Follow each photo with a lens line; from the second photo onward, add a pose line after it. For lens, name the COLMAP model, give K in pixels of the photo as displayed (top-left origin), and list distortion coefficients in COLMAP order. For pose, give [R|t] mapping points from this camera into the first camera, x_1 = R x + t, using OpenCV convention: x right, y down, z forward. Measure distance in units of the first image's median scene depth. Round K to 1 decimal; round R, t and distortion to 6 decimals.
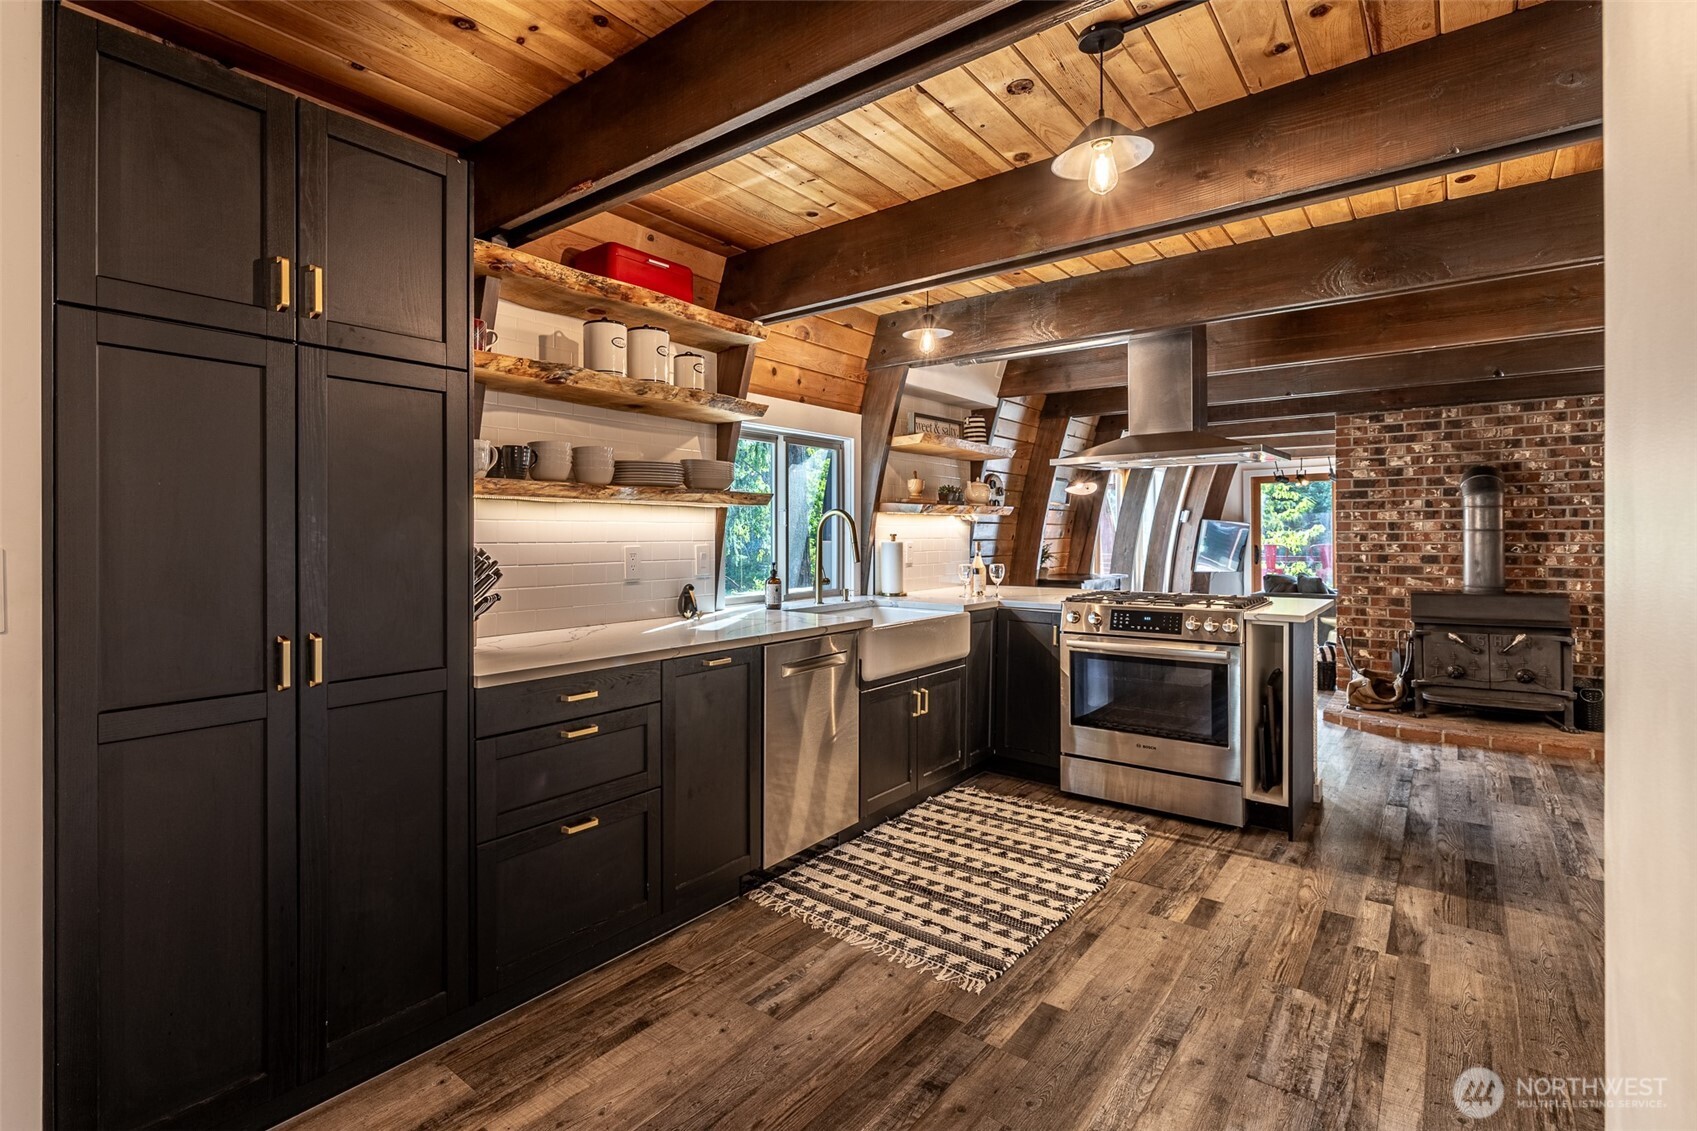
lens RADIAL K [[790.6, 0, 757.2], [0, 790.6, 536.7], [0, 0, 1]] dist [0.001665, -0.000609]
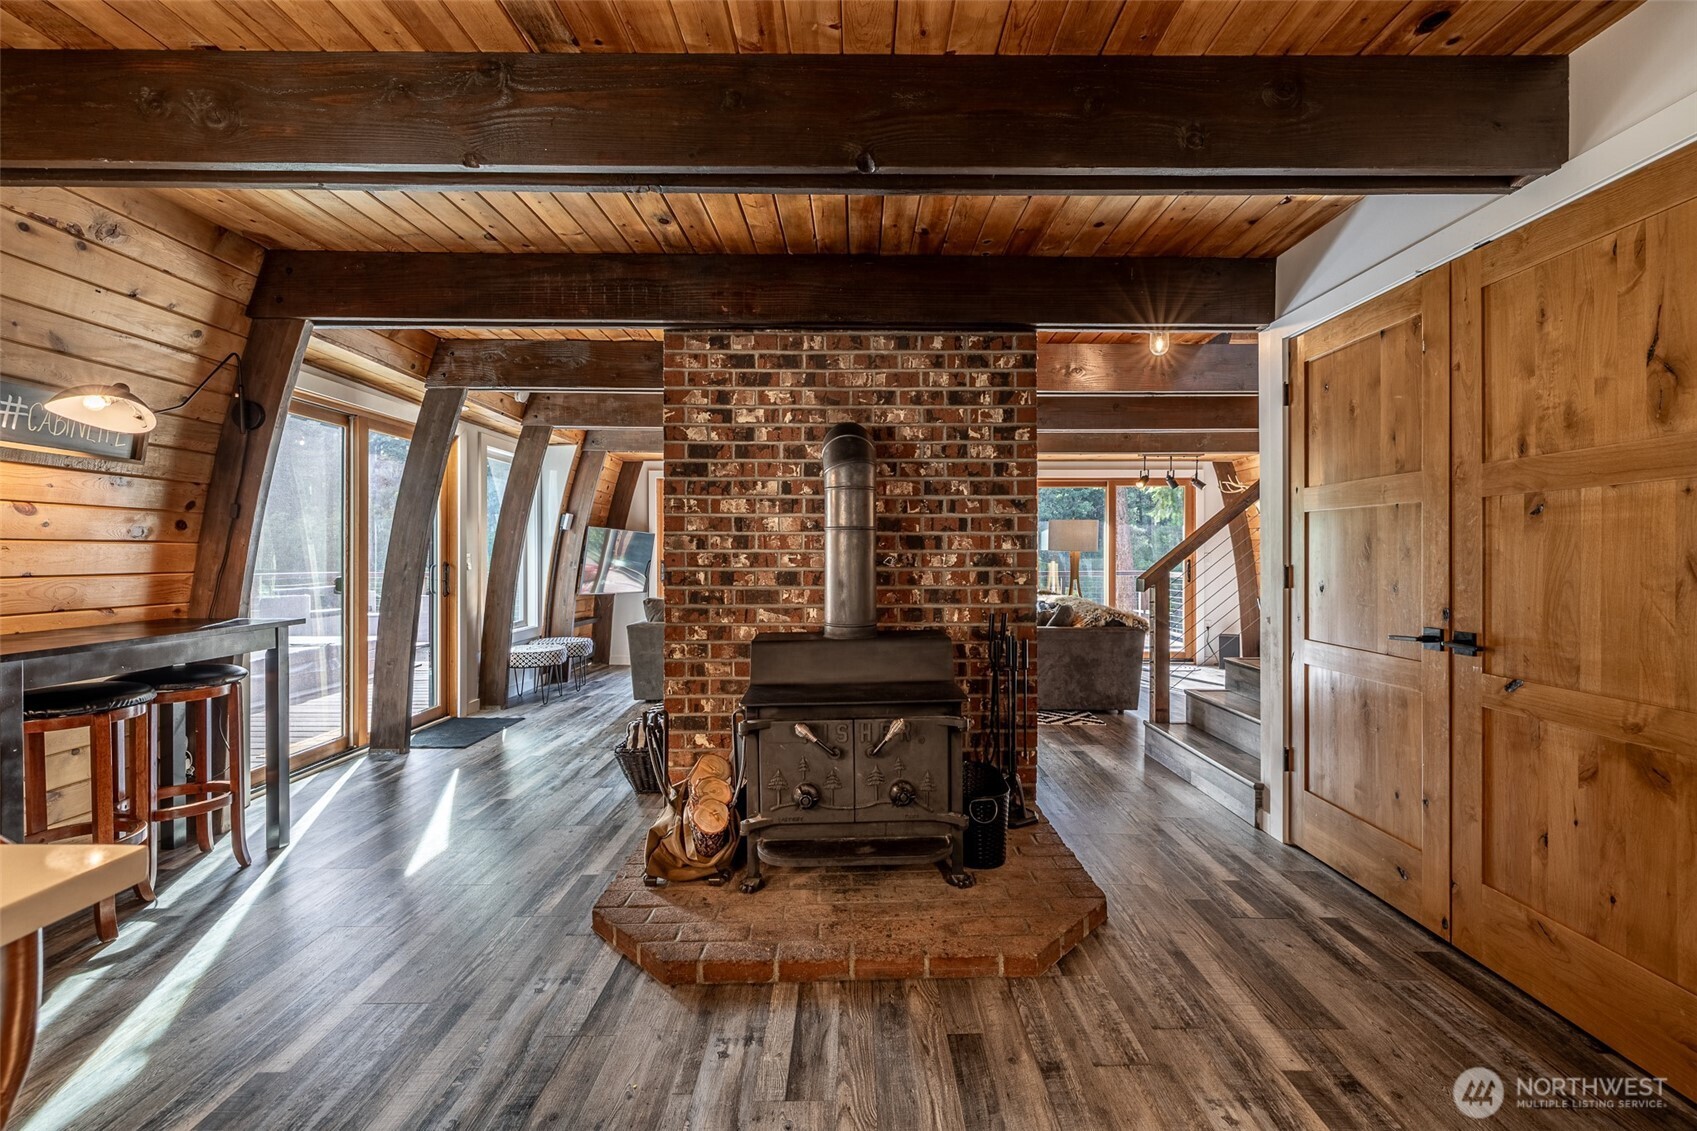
lens RADIAL K [[729.6, 0, 854.5], [0, 729.6, 555.2], [0, 0, 1]] dist [-0.000938, -0.000454]
pose [[0.747537, 0.002772, 0.664214, 0.537219], [-0.003188, 0.999995, -0.000586, 0.011286], [-0.664212, -0.001679, 0.747542, 0.567892]]
